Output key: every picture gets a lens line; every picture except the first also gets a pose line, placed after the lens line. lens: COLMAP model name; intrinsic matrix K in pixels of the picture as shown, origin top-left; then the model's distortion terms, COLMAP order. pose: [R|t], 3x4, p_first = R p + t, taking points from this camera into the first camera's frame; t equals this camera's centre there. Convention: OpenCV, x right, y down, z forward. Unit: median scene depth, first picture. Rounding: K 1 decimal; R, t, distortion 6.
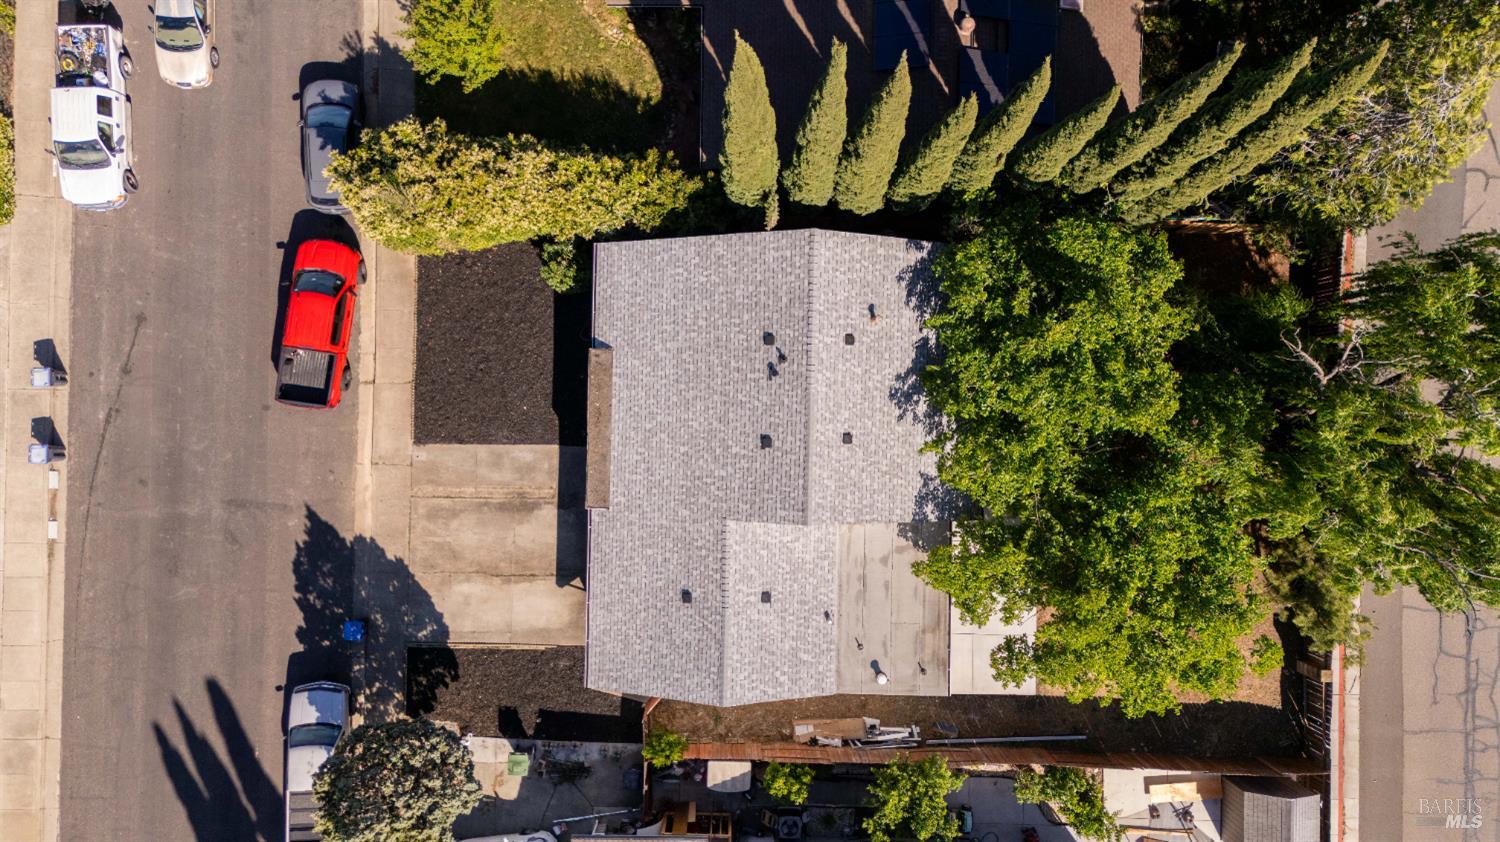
lens RADIAL K [[1099.3, 0, 741.1], [0, 1099.3, 421.6], [0, 0, 1]] dist [0.089642, -0.064136]
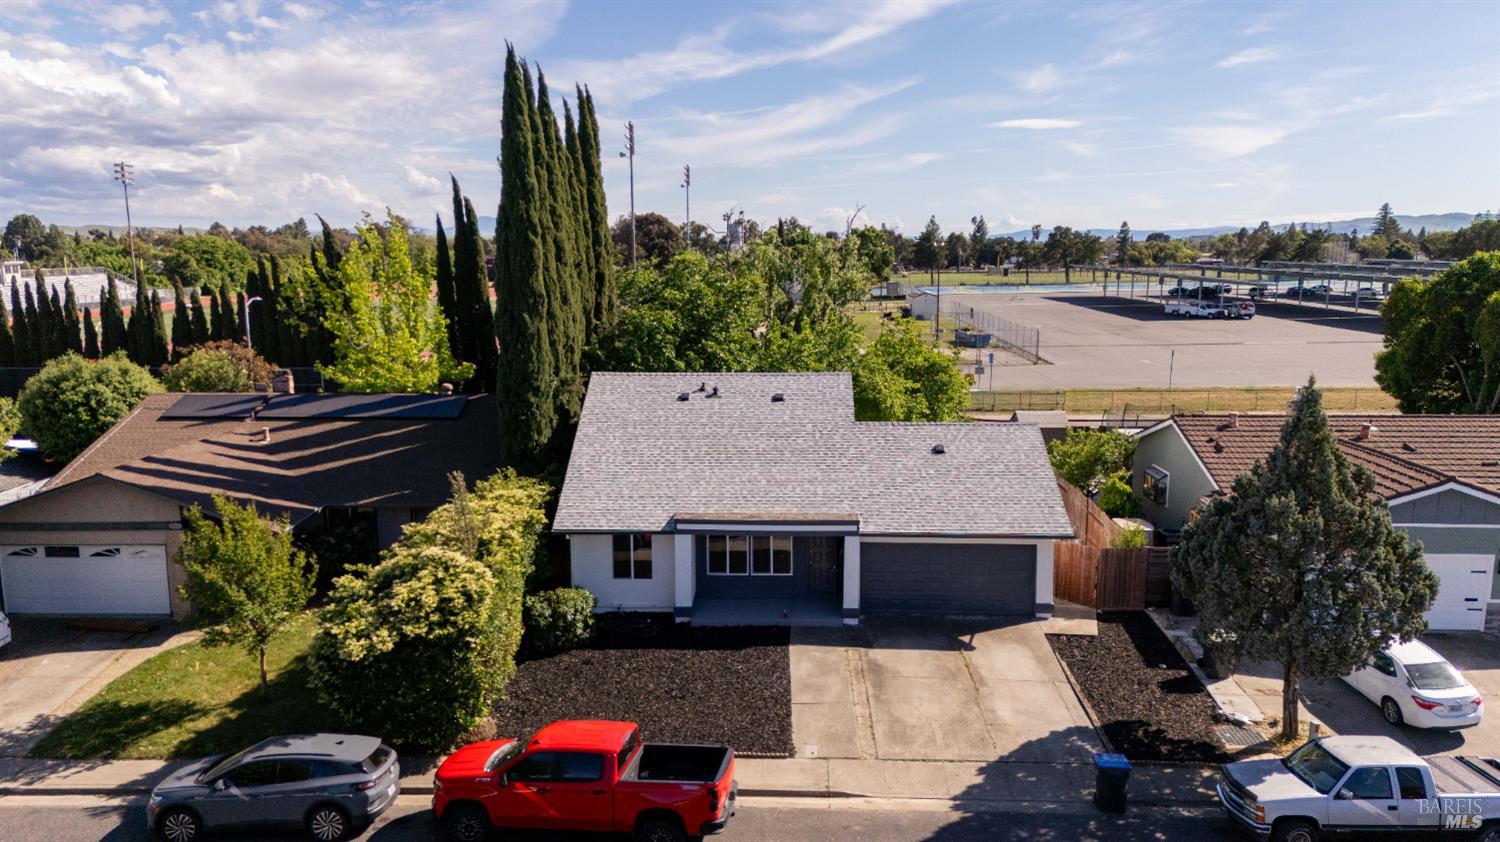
lens RADIAL K [[1099.3, 0, 749.5], [0, 1099.3, 425.1], [0, 0, 1]] dist [0.089642, -0.064136]
pose [[0.016272, -0.170472, 0.985228, -0.898202], [0.999852, -0.002722, -0.016984, 0.006993], [0.005577, 0.985359, 0.170402, 0.718554]]
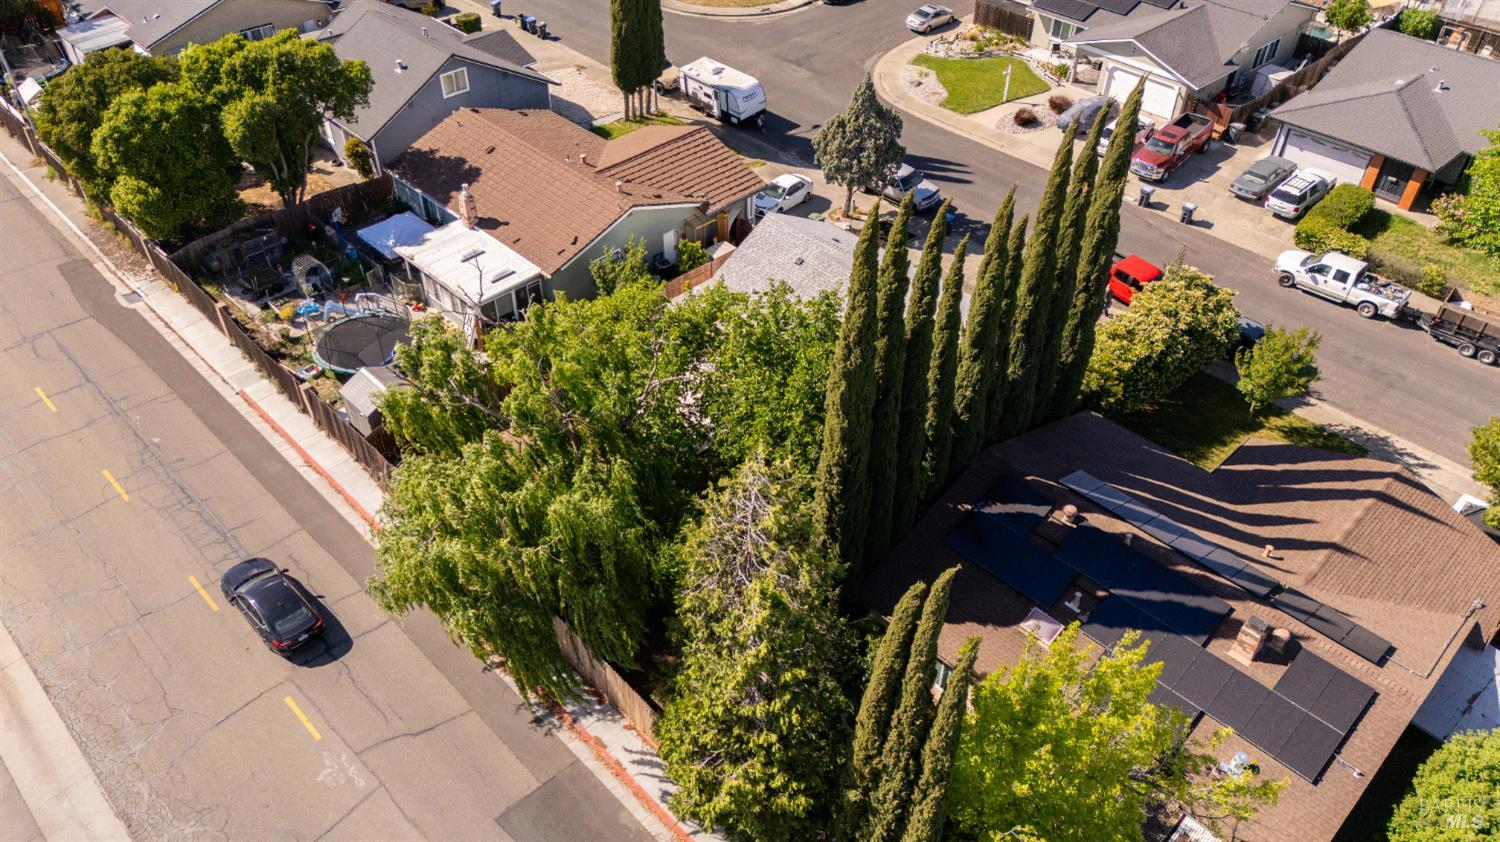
lens RADIAL K [[1099.3, 0, 747.4], [0, 1099.3, 423.0], [0, 0, 1]] dist [0.089642, -0.064136]
pose [[-0.701307, 0.451753, -0.551442, 0.850002], [-0.712709, -0.460264, 0.529343, -0.576503], [-0.014676, 0.764249, 0.644755, 0.209692]]
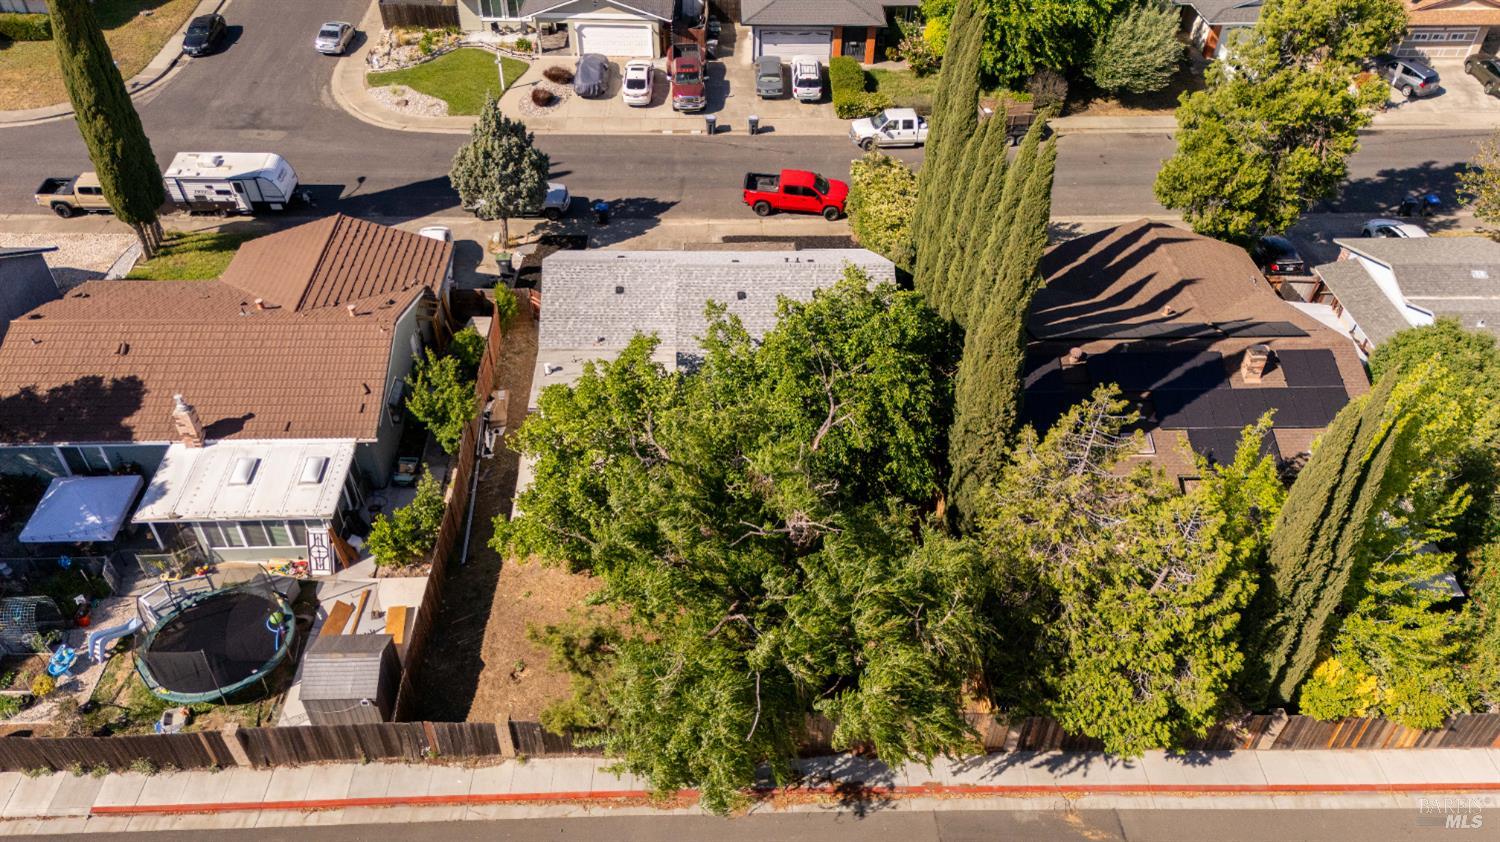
lens RADIAL K [[1099.3, 0, 754.3], [0, 1099.3, 425.9], [0, 0, 1]] dist [0.089642, -0.064136]
pose [[0.054970, 0.653254, -0.755141, 1.023516], [-0.998359, 0.023793, -0.052092, 0.062013], [-0.016062, 0.756765, 0.653490, 0.218589]]
